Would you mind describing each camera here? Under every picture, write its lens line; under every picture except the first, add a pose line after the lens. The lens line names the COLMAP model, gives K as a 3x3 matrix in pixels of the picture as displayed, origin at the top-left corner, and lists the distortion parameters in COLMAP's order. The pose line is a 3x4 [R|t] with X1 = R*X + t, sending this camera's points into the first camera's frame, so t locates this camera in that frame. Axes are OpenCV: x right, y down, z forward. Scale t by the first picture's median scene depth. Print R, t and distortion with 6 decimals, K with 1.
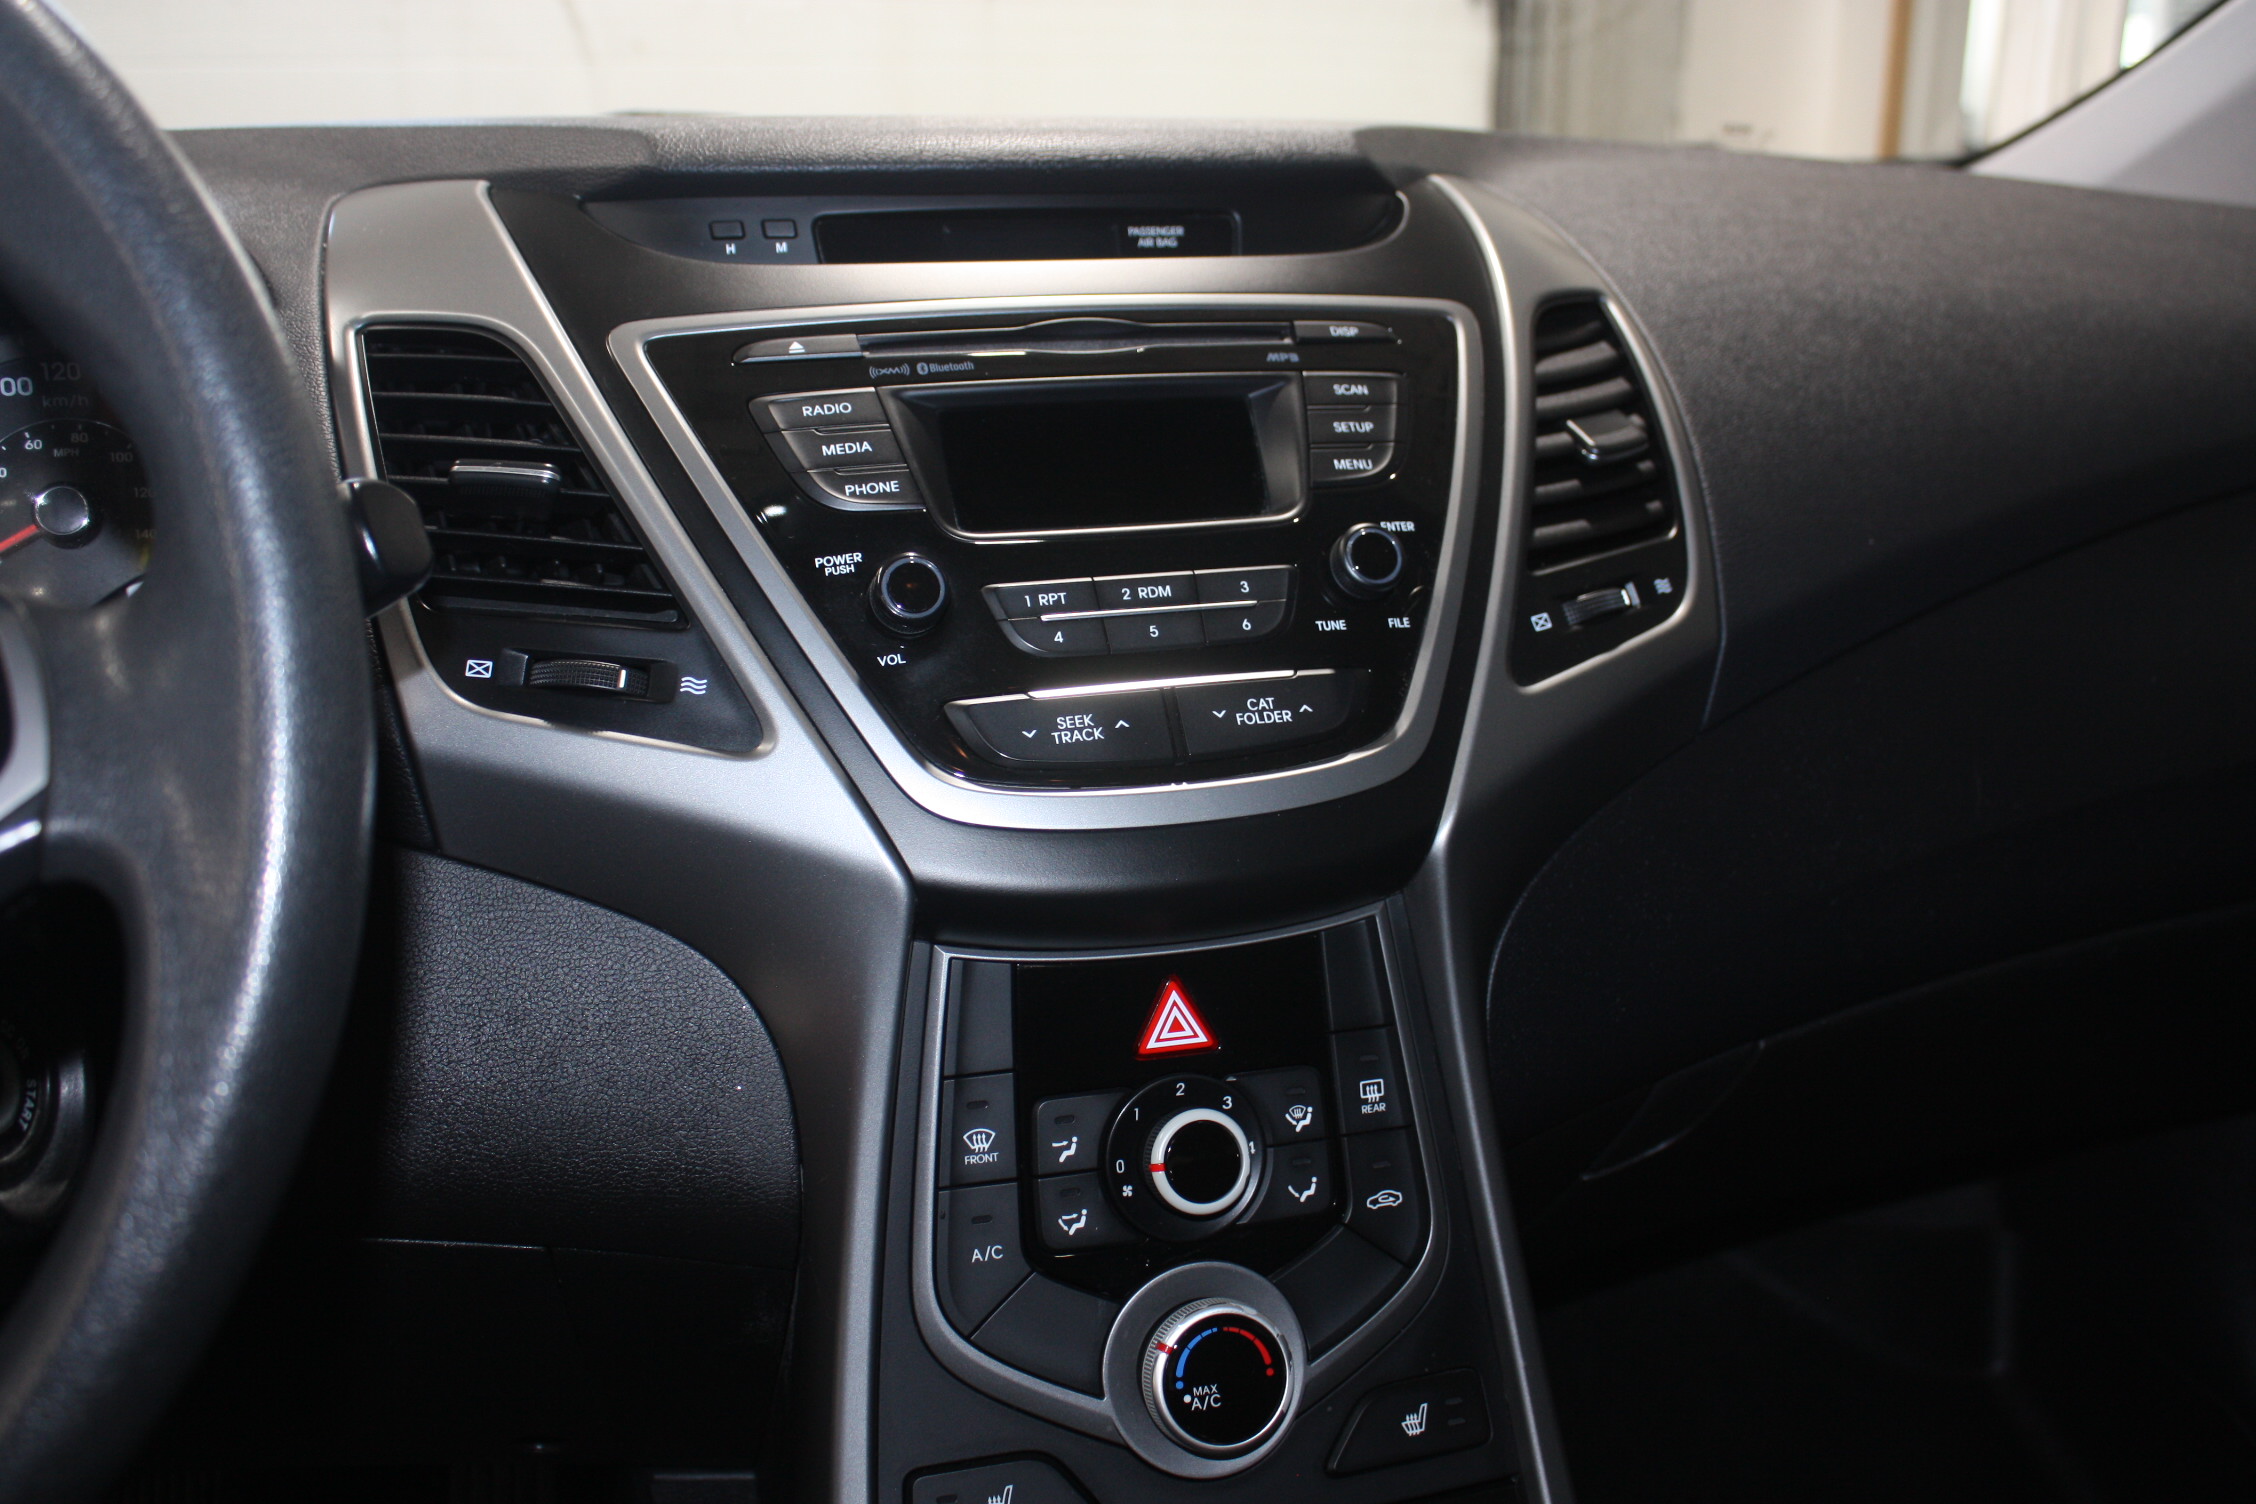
lens RADIAL K [[2160.2, 0, 1128.0], [0, 2160.2, 752.0], [0, 0, 1]] dist [-0.110272, 0.008347]
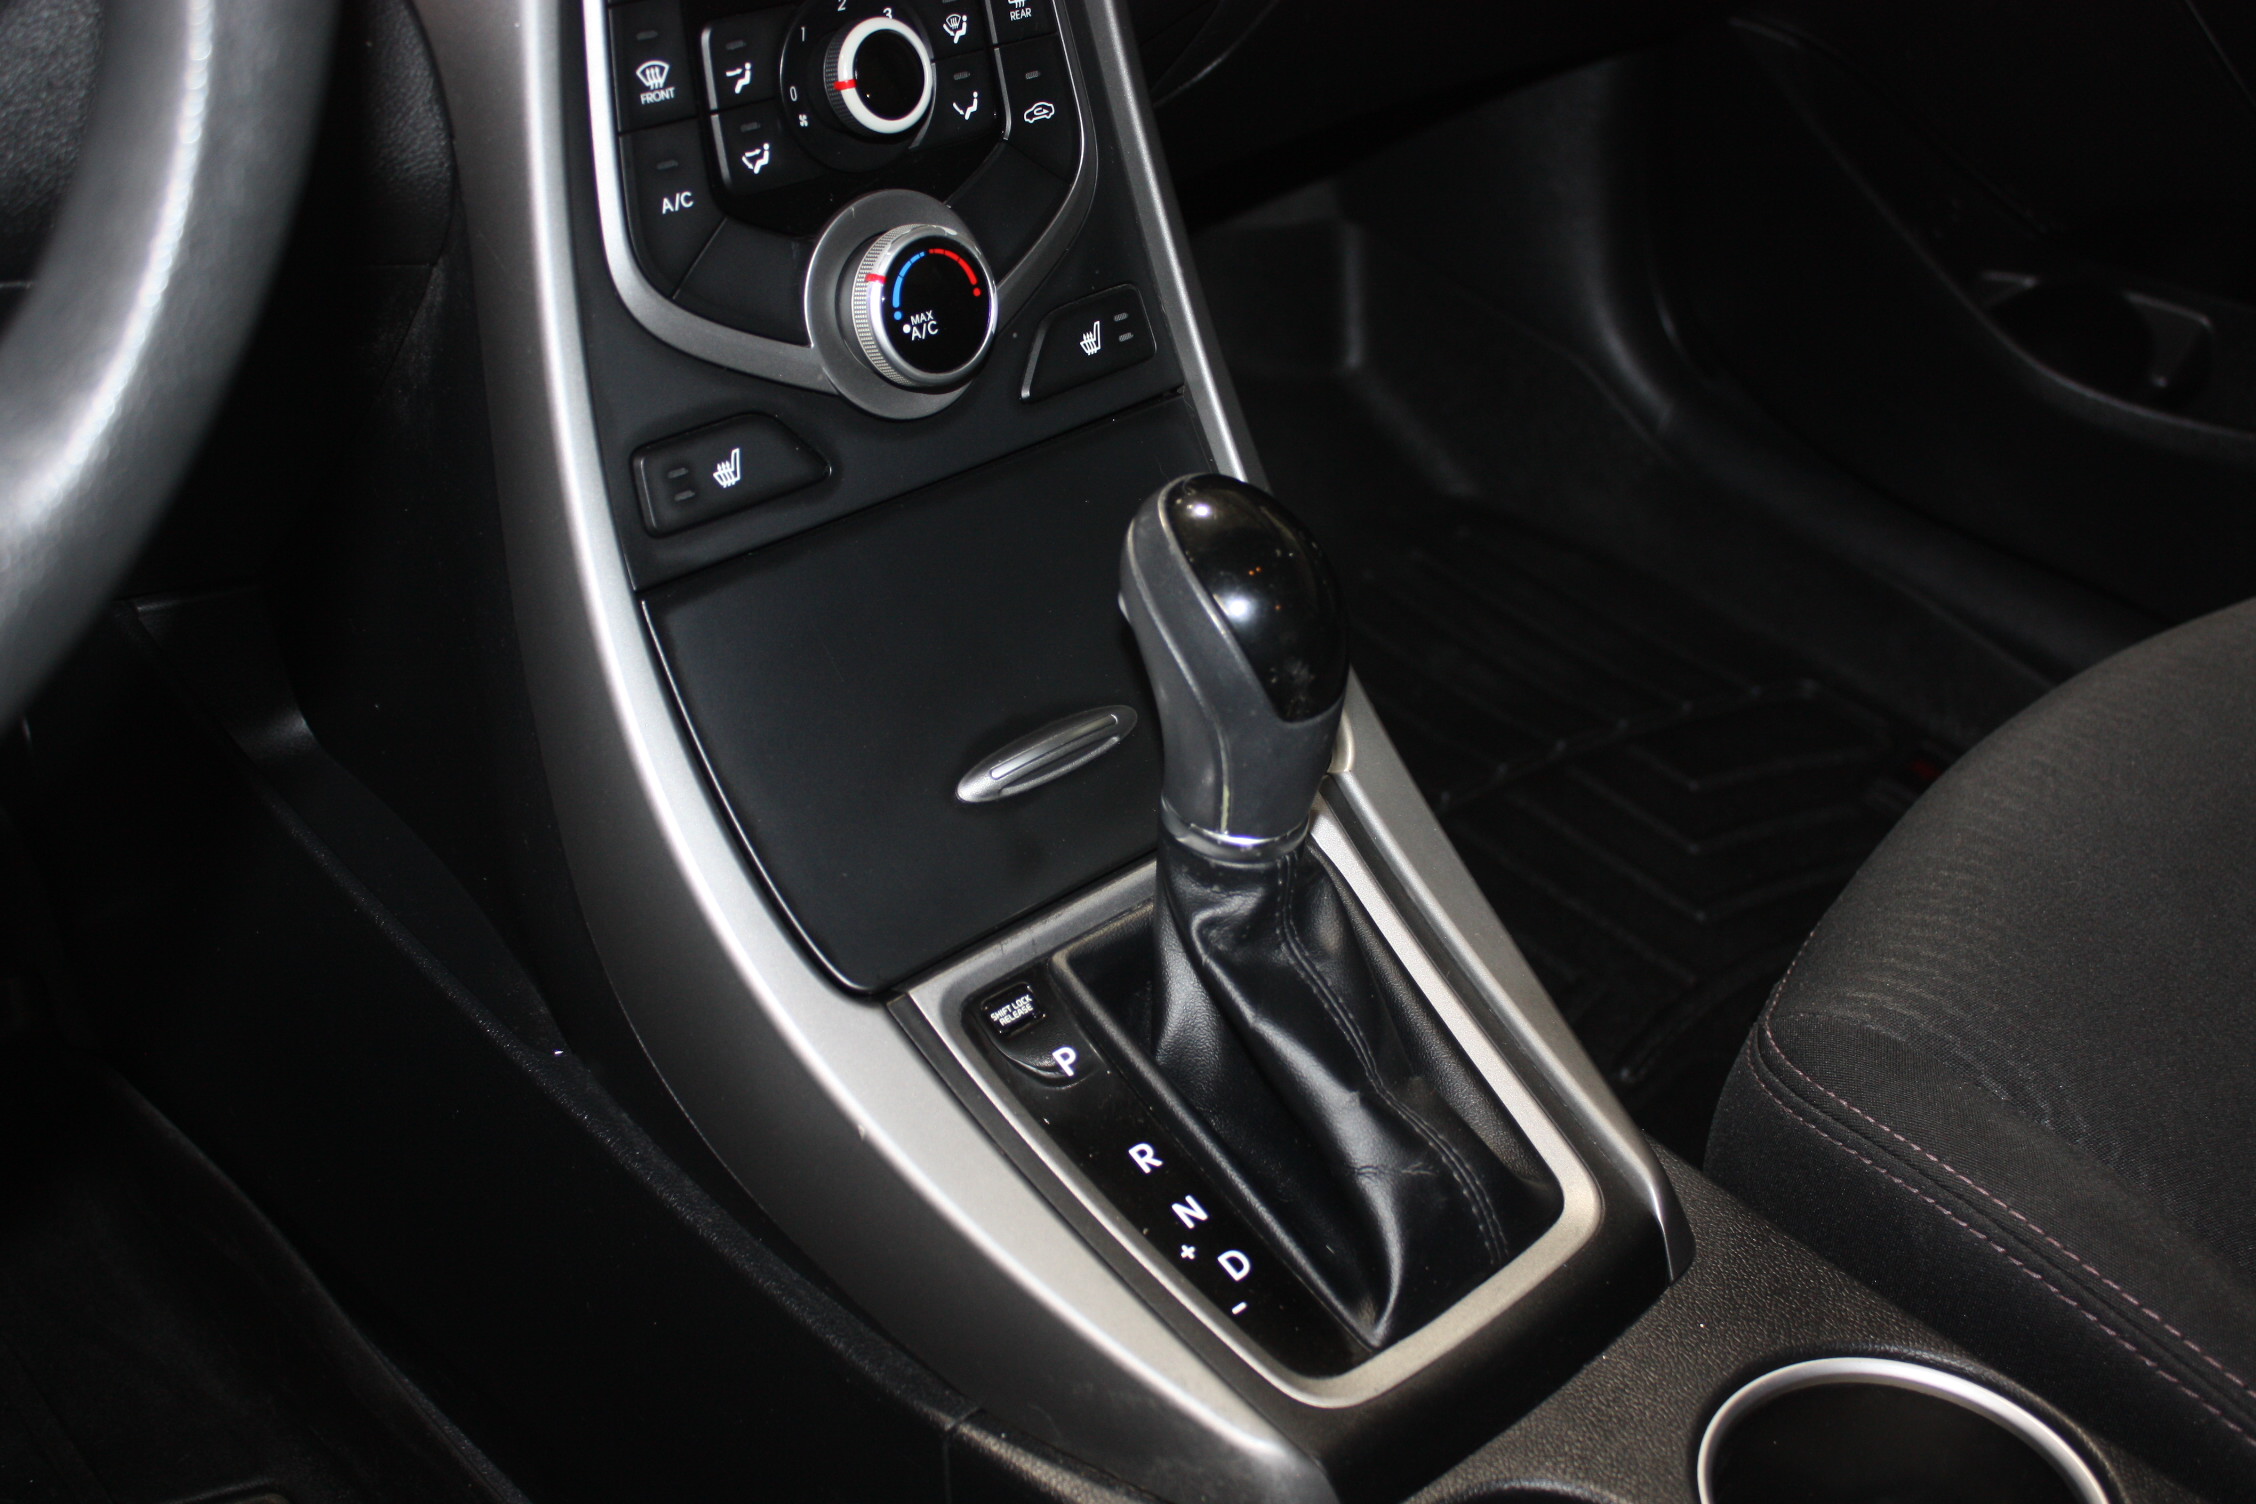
lens RADIAL K [[2571.9, 0, 1128.0], [0, 2571.9, 752.0], [0, 0, 1]] dist [-0.118567, 0.170696]
pose [[0.905877, -0.196465, 0.375218, -0.337738], [0.057574, 0.934804, 0.350465, 0.083908], [-0.419610, -0.295875, 0.858129, -0.067761]]
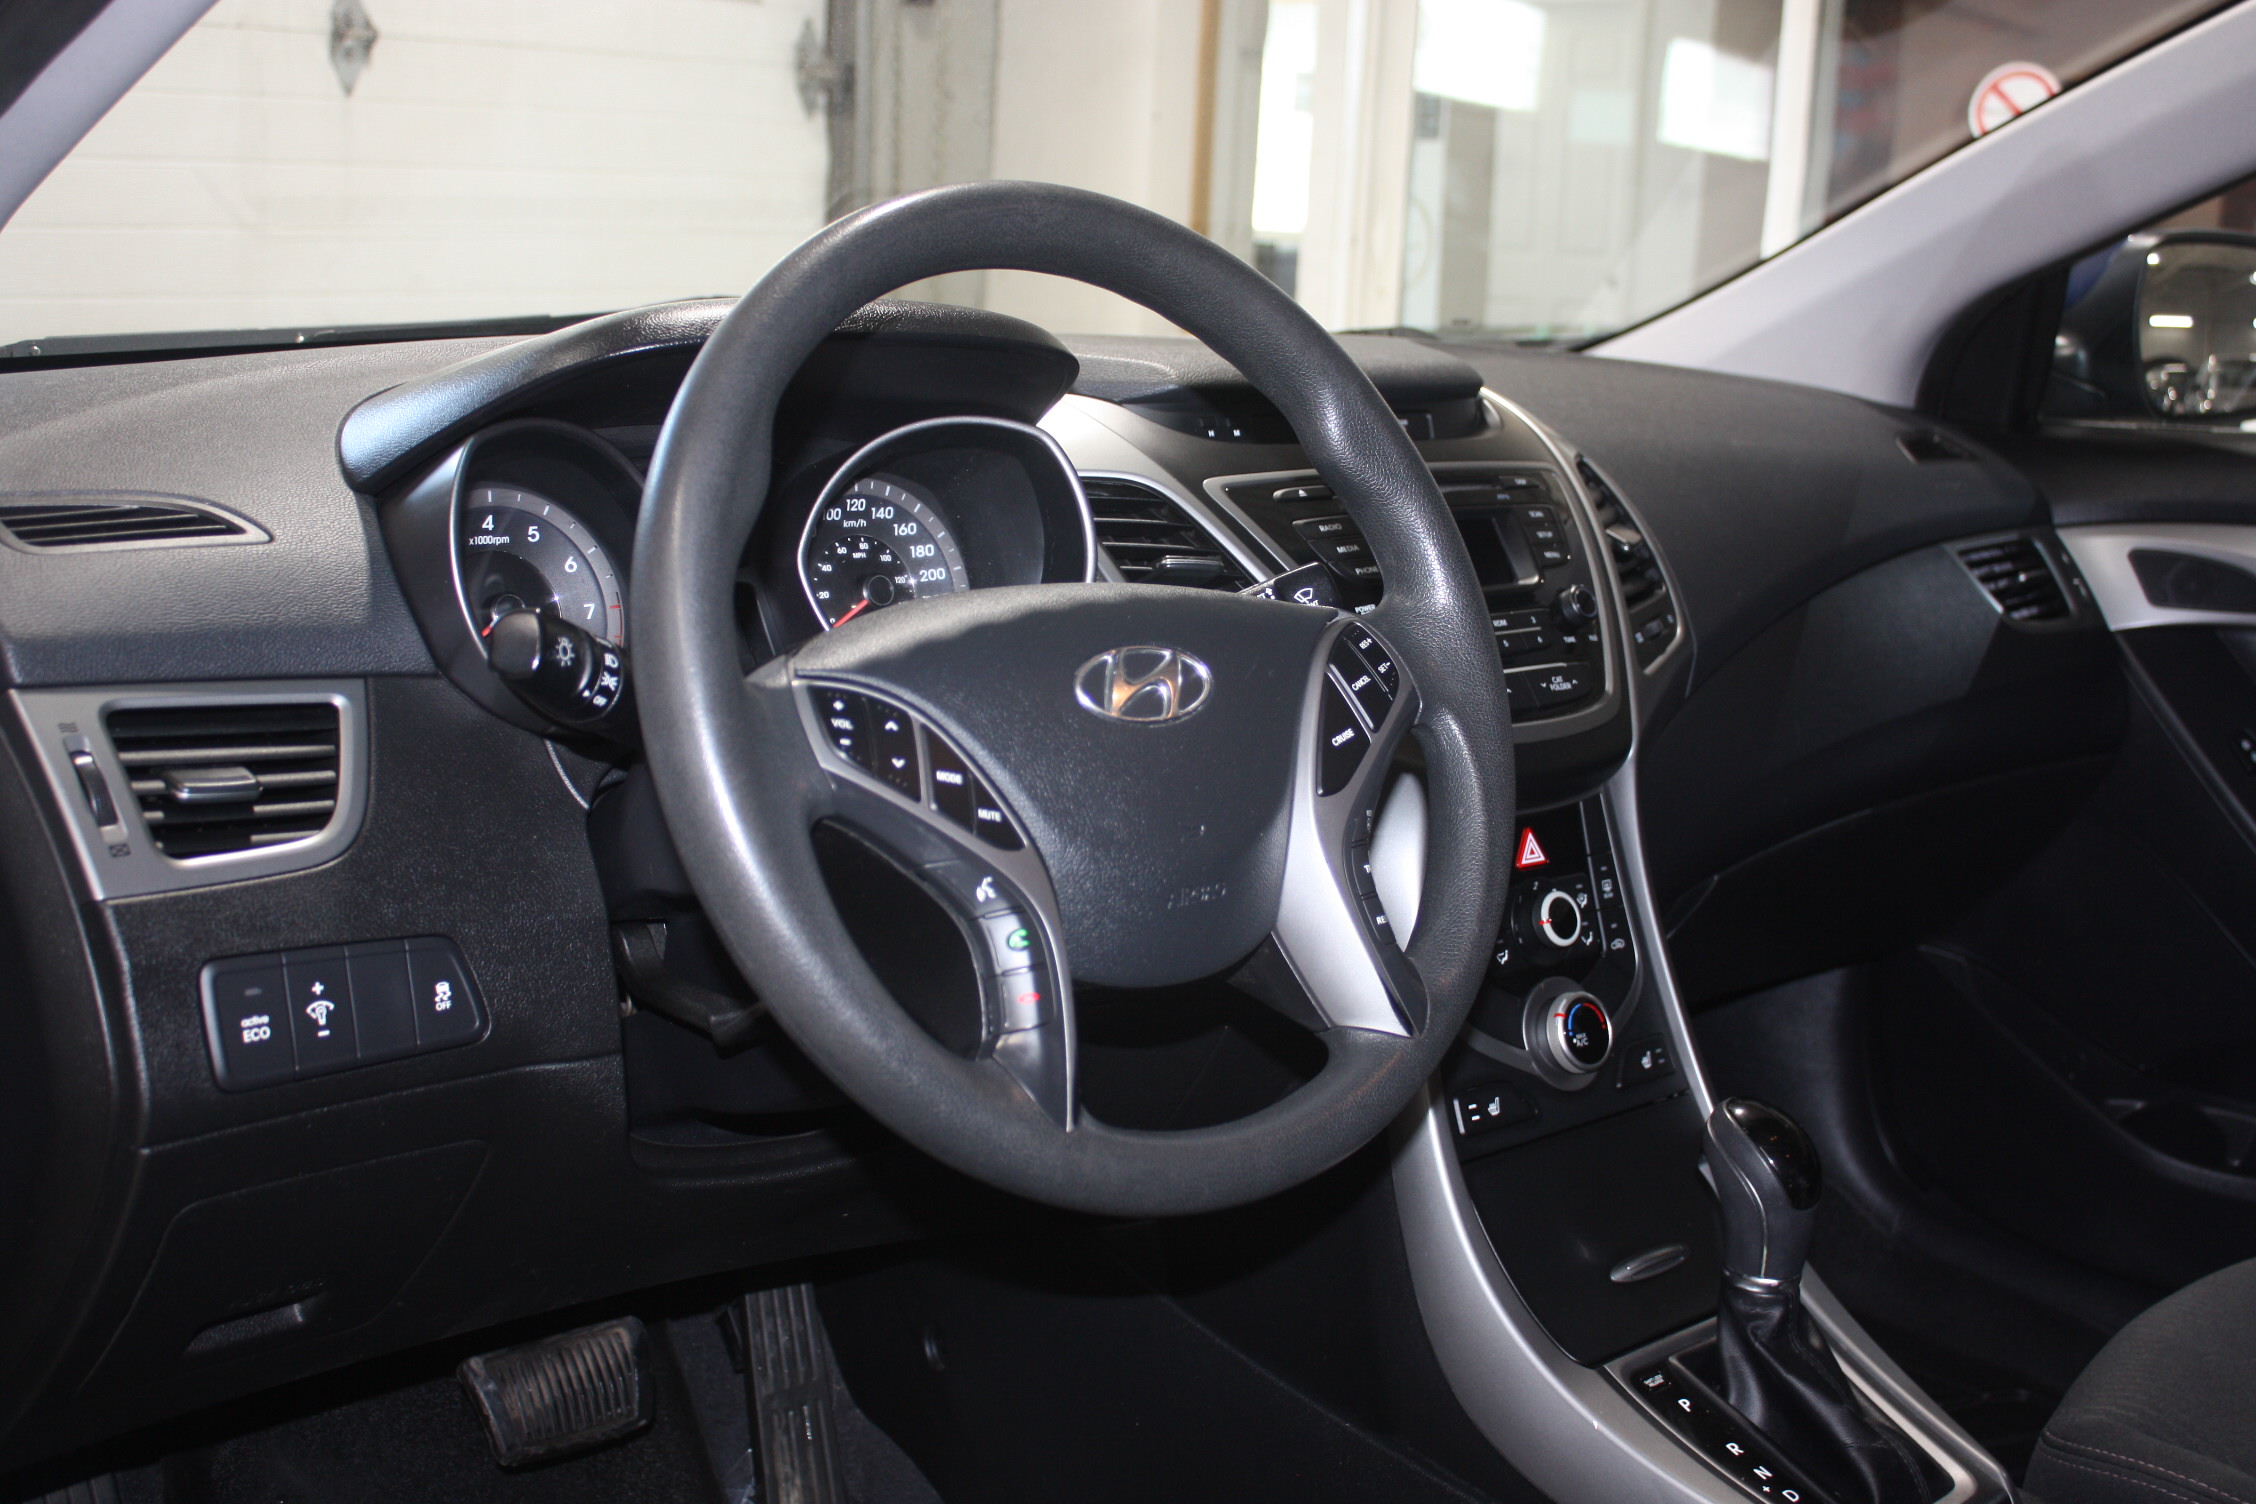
lens RADIAL K [[2522.7, 0, 1128.0], [0, 2522.7, 752.0], [0, 0, 1]] dist [-0.063367, -0.009382]
pose [[0.922507, -0.046079, 0.383221, -1.157913], [0.070379, 0.996285, -0.049625, 0.126462], [-0.379511, 0.072750, 0.922323, -0.911297]]
